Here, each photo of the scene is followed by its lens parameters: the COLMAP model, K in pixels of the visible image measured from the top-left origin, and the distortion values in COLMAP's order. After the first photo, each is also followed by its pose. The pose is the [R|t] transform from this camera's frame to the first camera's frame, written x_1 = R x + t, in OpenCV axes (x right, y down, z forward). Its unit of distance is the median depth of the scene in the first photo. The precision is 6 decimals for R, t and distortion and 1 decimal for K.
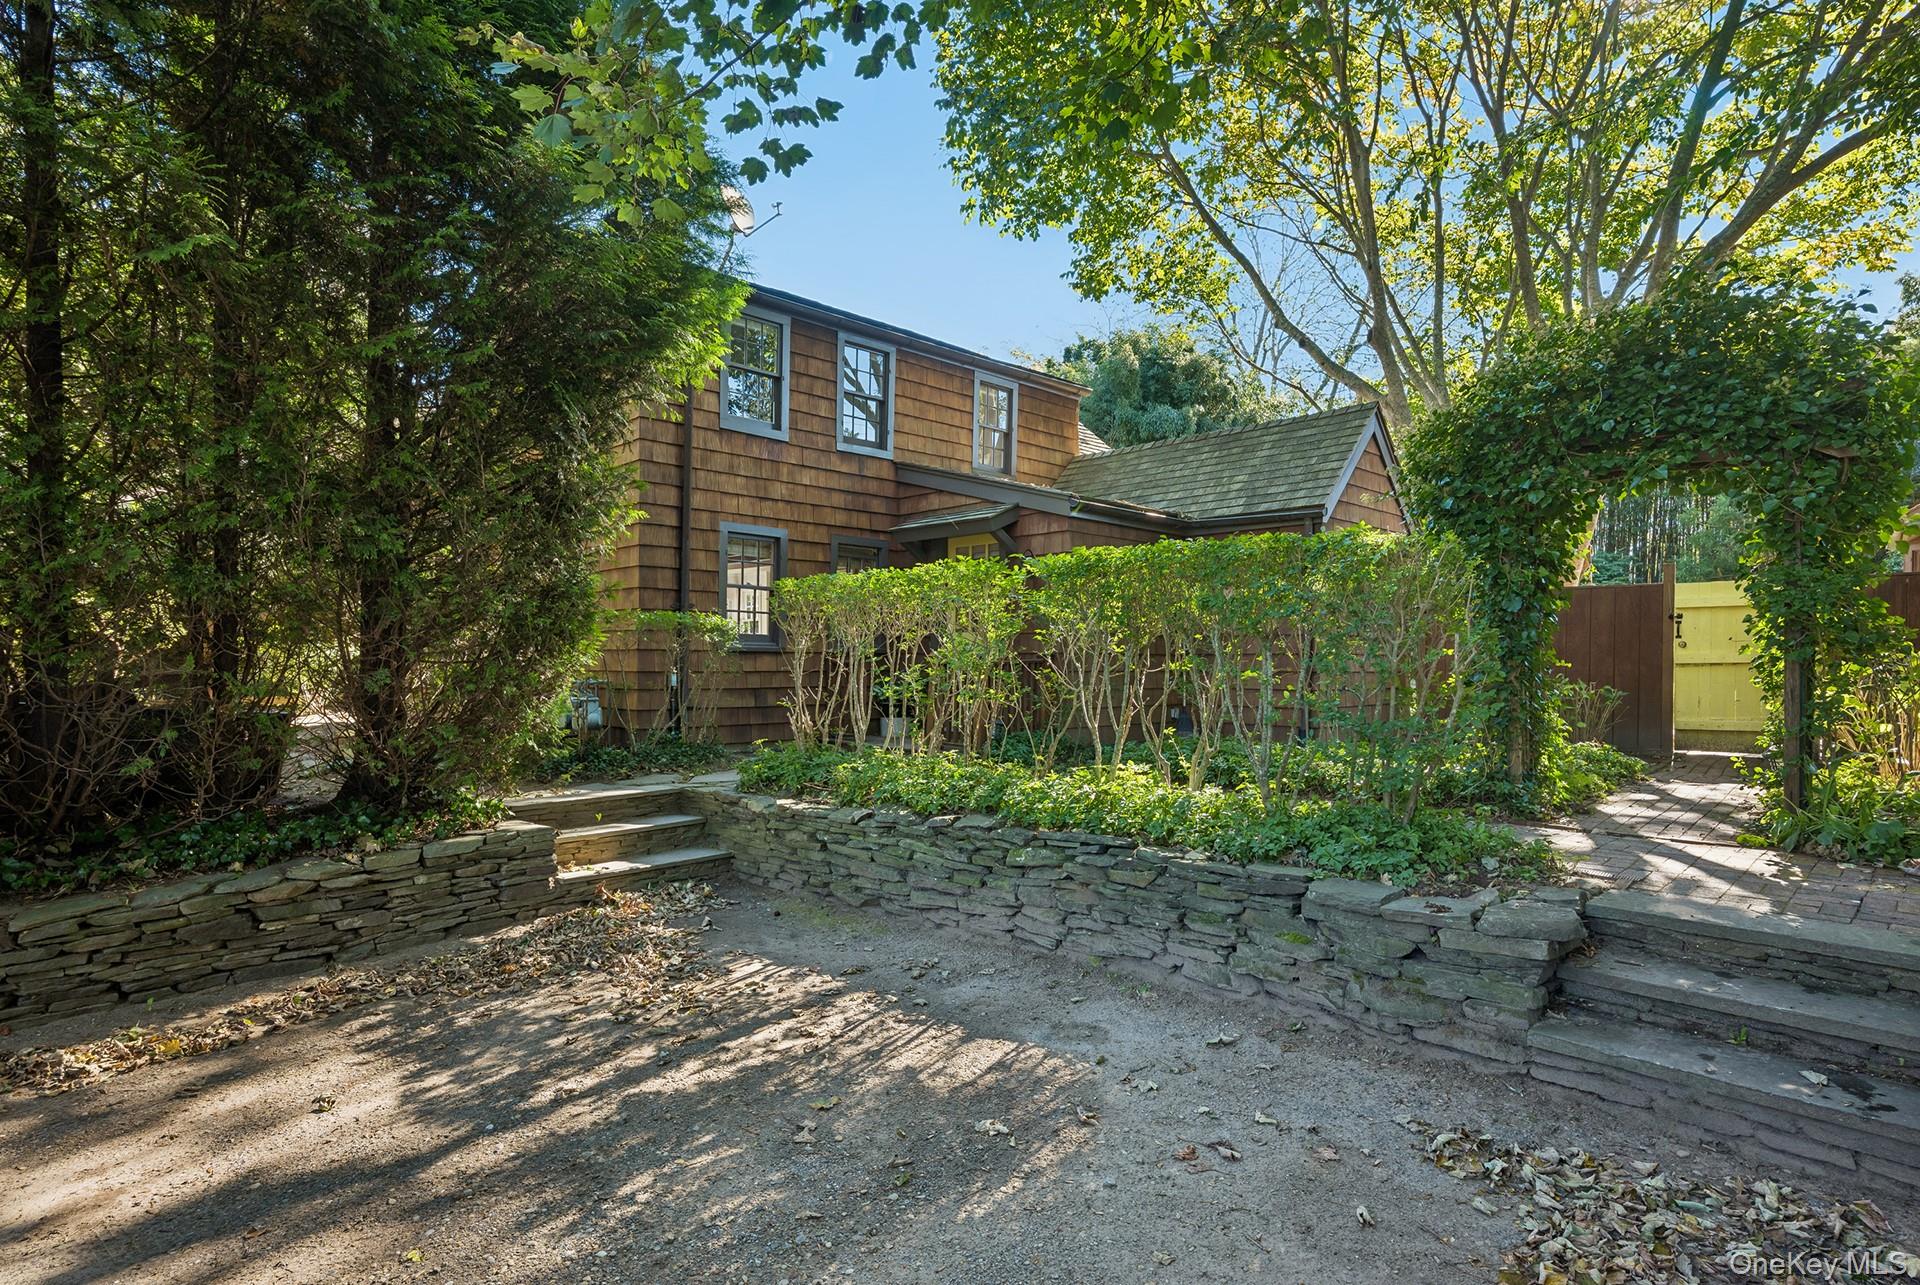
lens RADIAL K [[978.6, 0, 960.8], [0, 978.6, 650.8], [0, 0, 1]] dist [-0.002922, 0.004748]
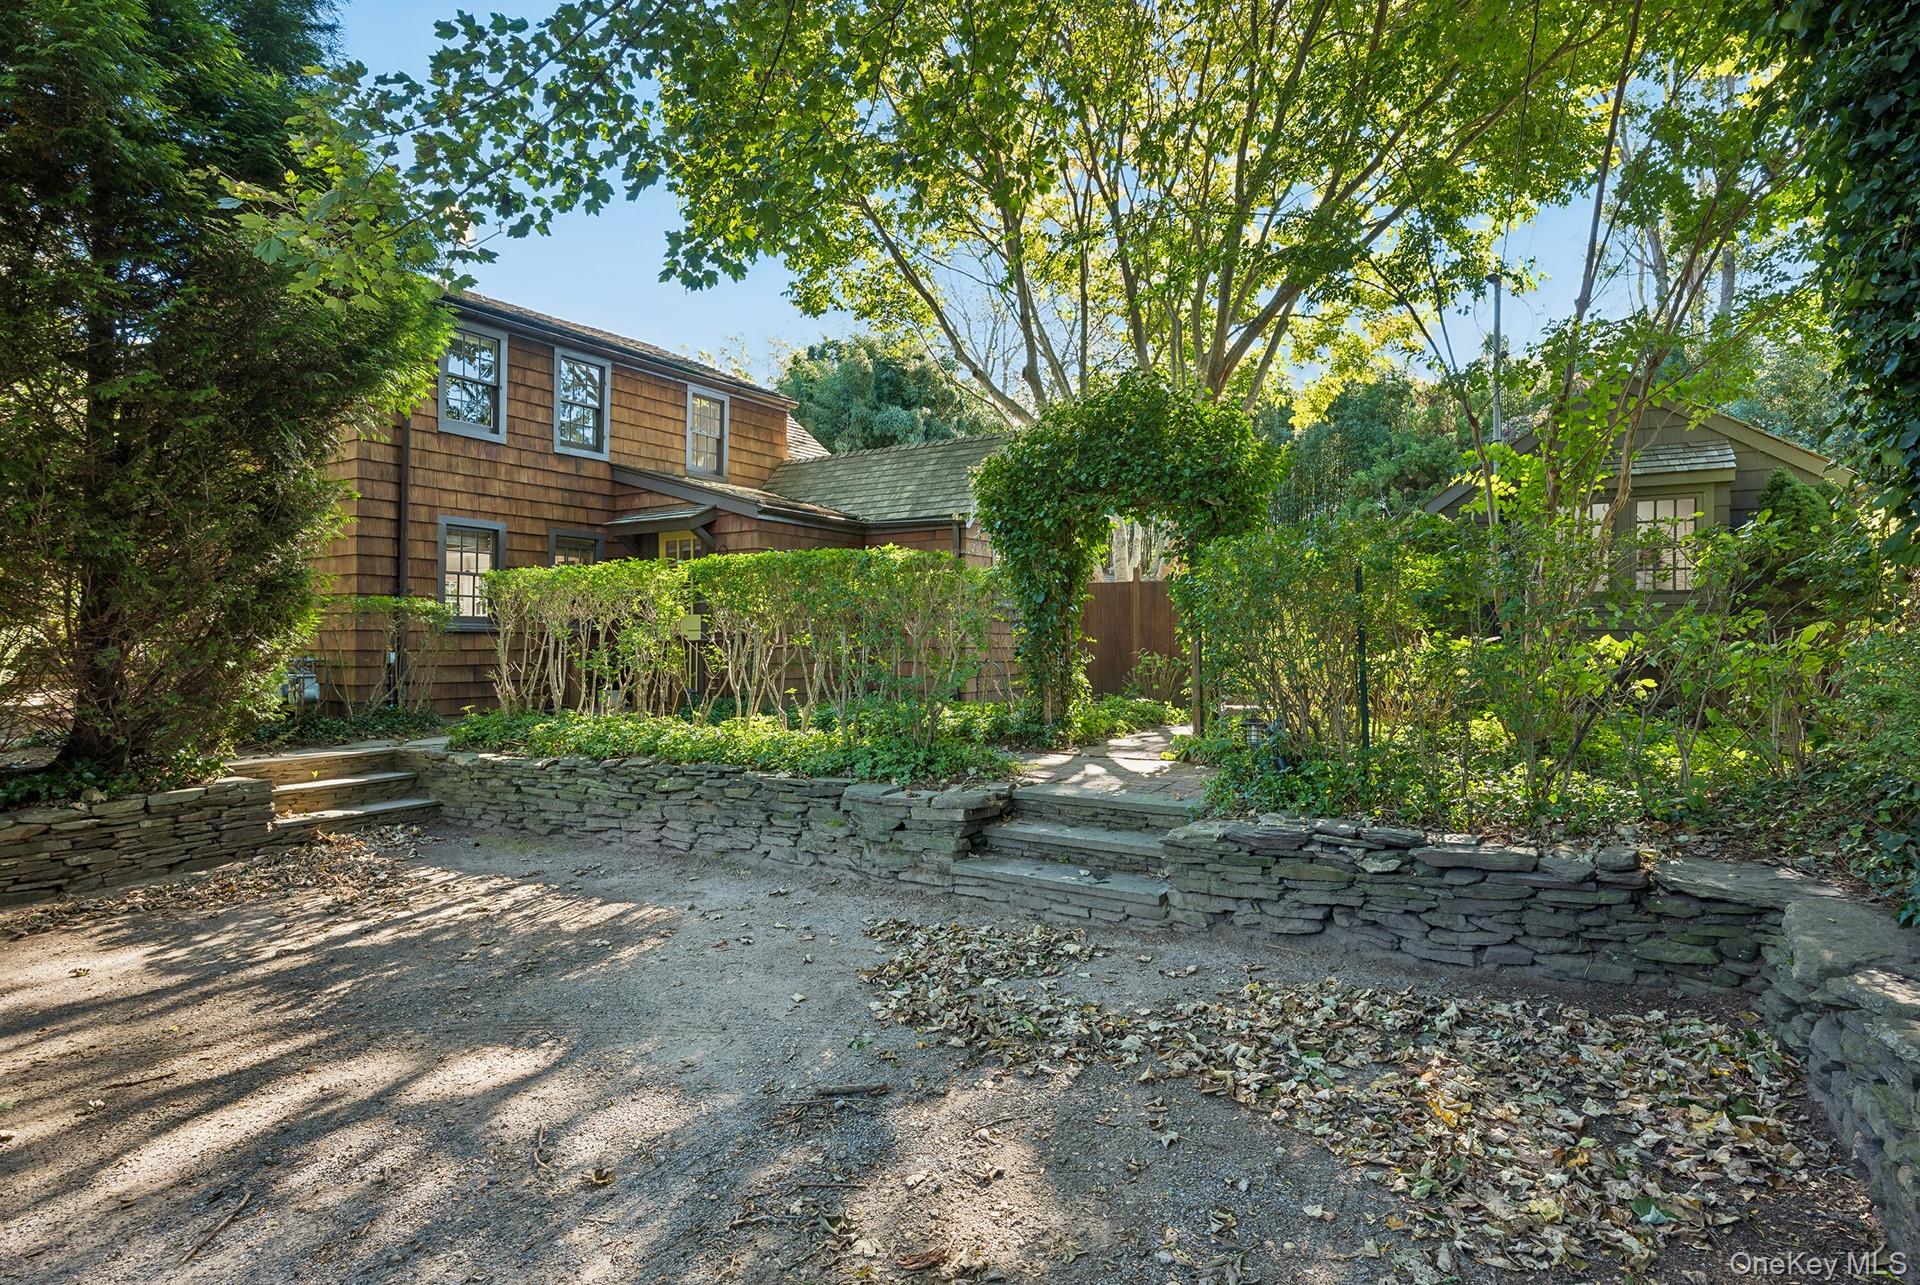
lens RADIAL K [[978.6, 0, 956.3], [0, 978.6, 633.3], [0, 0, 1]] dist [-0.002922, 0.004748]
pose [[0.975584, -0.001663, 0.219623, 0.139861], [0.001123, 0.999996, 0.002583, 0.000050], [-0.219626, -0.002274, 0.975582, -0.355945]]
